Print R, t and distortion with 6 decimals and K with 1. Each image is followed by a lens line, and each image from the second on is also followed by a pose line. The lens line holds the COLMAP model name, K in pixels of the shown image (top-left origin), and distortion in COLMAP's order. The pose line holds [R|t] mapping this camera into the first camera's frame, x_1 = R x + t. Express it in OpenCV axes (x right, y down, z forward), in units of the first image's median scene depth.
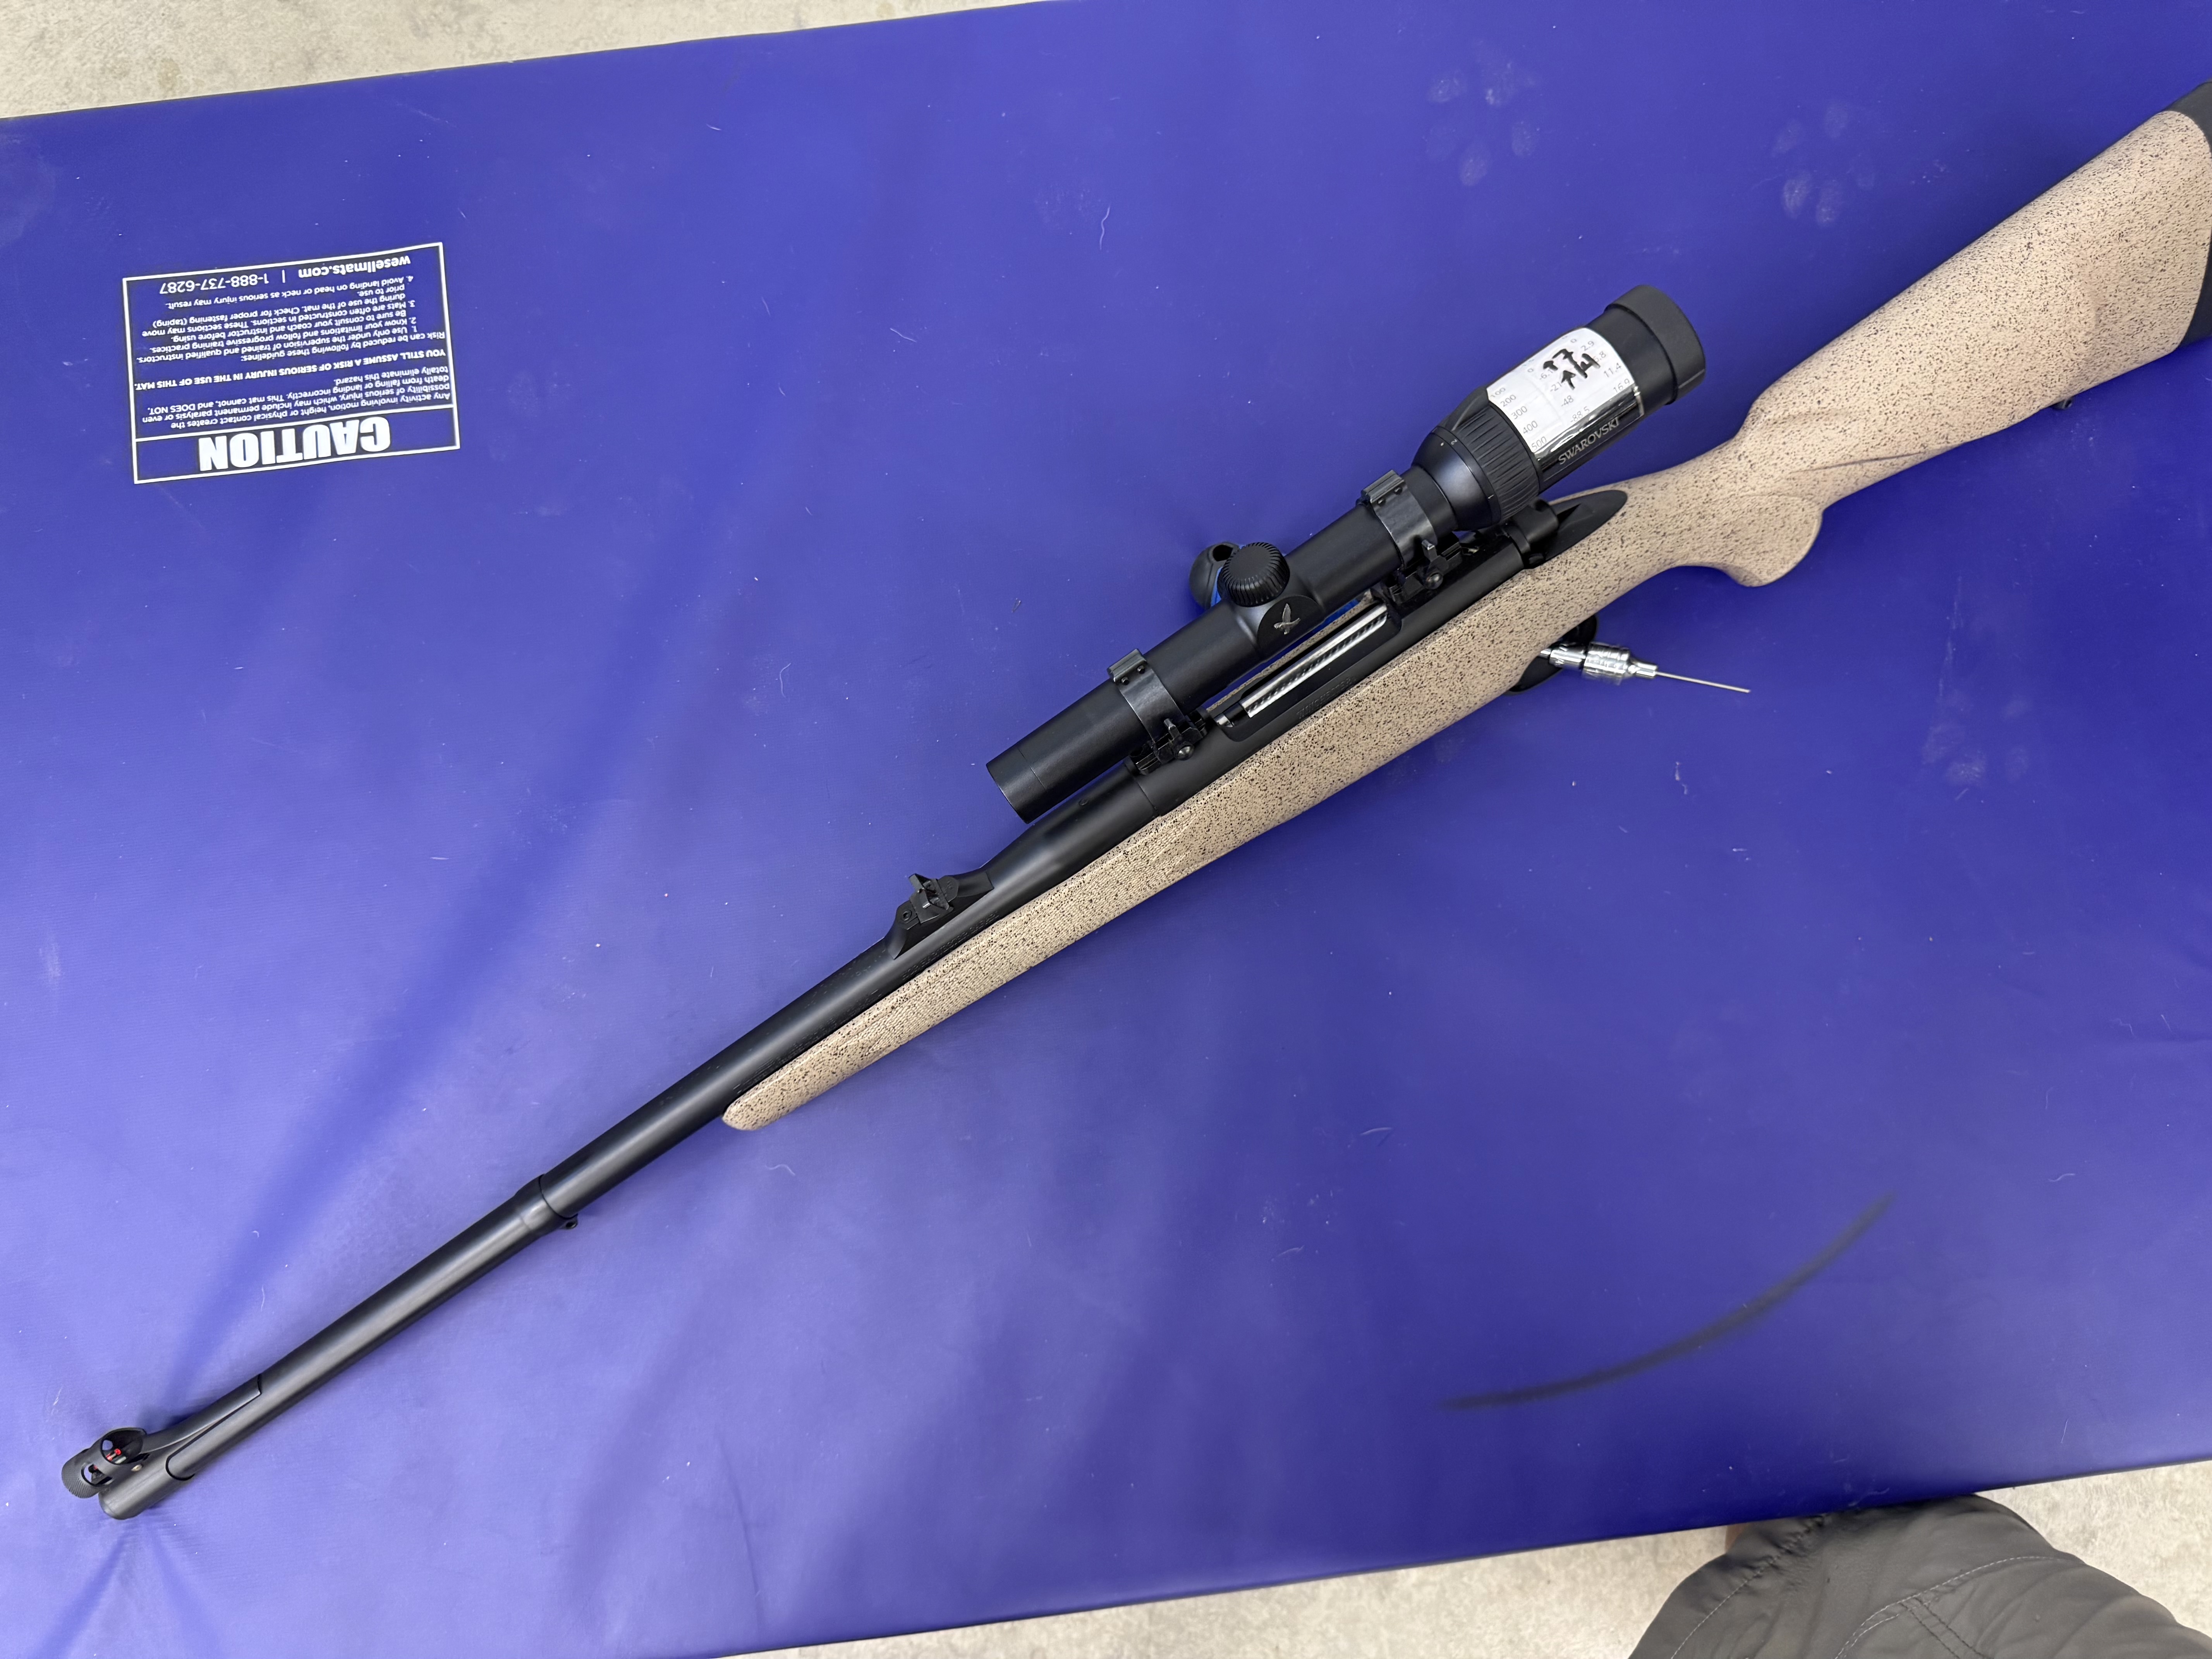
lens RADIAL K [[1568.4, 0, 1106.0], [0, 1568.4, 829.5], [0, 0, 1]] dist [0.003086, 0.007197]
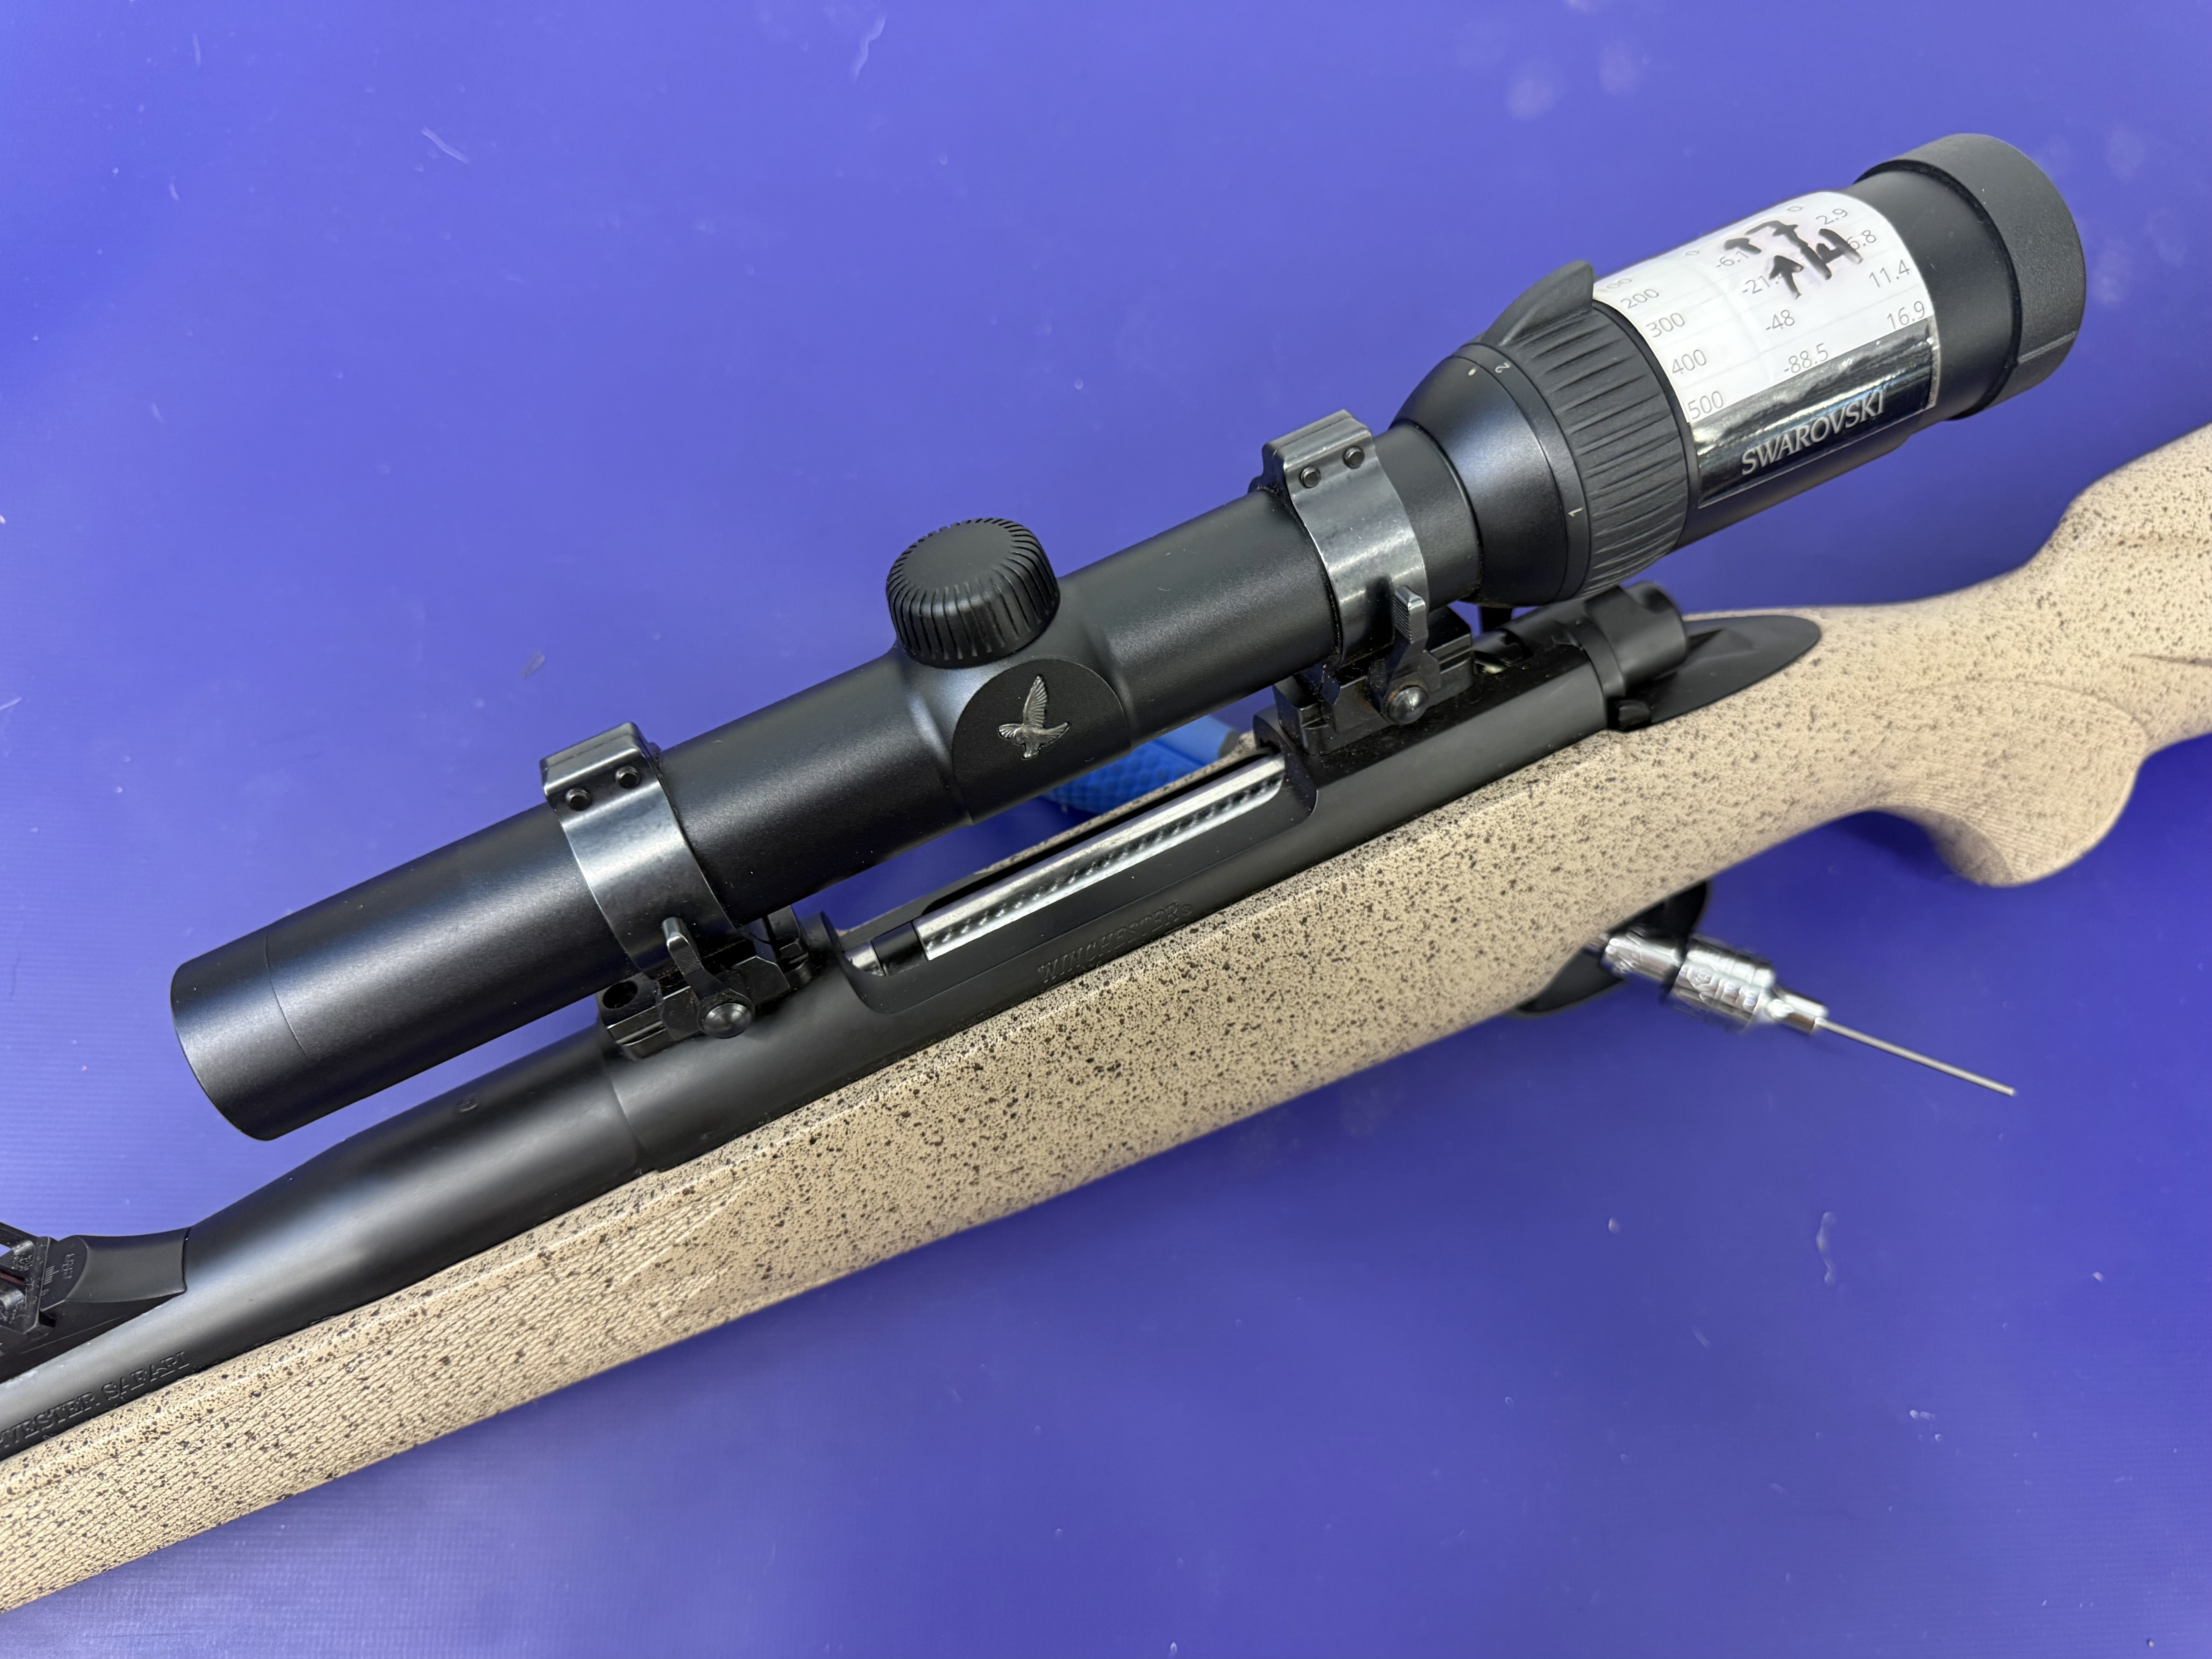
lens RADIAL K [[1529.2, 0, 1106.0], [0, 1529.2, 829.5], [0, 0, 1]] dist [0.040778, -0.081854]
pose [[0.984227, 0.168536, 0.053781, 0.110908], [-0.155025, 0.968115, -0.196774, -0.033097], [-0.085229, 0.185333, 0.978973, 0.596409]]
